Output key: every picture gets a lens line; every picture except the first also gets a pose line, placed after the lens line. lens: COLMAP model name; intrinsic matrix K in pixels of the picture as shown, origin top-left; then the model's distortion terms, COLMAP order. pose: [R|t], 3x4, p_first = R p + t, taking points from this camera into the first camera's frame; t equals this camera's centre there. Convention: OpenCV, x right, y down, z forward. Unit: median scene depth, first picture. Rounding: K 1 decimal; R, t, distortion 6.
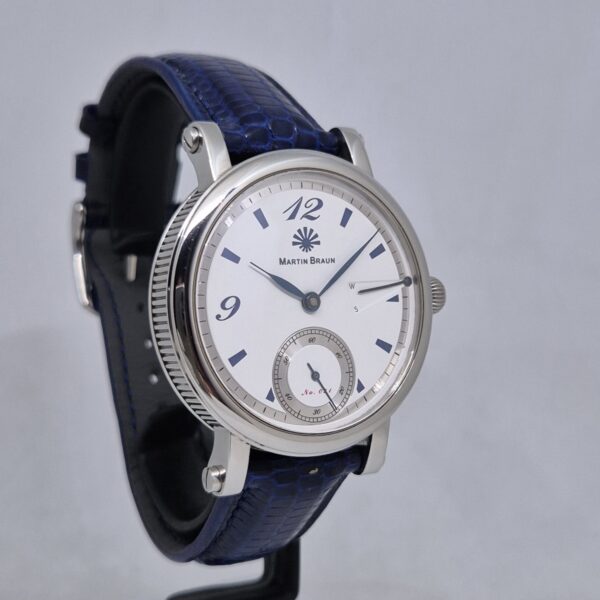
lens RADIAL K [[1103.9, 0, 300.6], [0, 1103.9, 305.3], [0, 0, 1]] dist [0.074782, 0.000000]
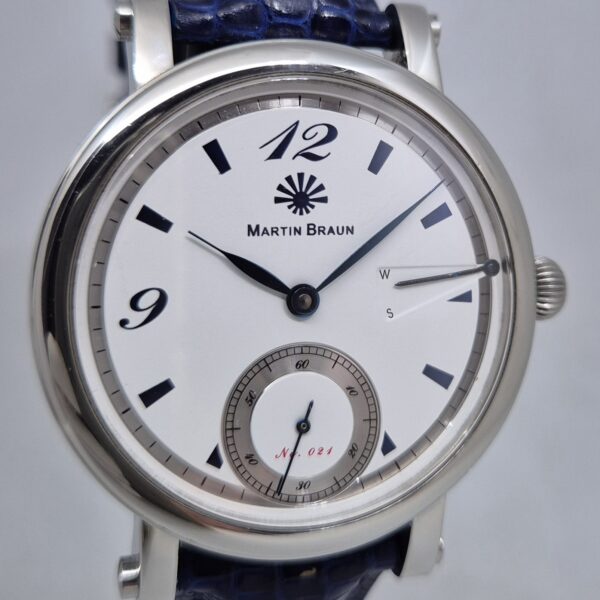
lens RADIAL K [[1103.9, 0, 348.6], [0, 1103.9, 243.5], [0, 0, 1]] dist [0.074782, 0.000000]
pose [[0.971465, 0.062351, -0.228839, 0.163677], [-0.050833, 0.997142, 0.055893, -0.066474], [0.231670, -0.042666, 0.971858, 0.428090]]
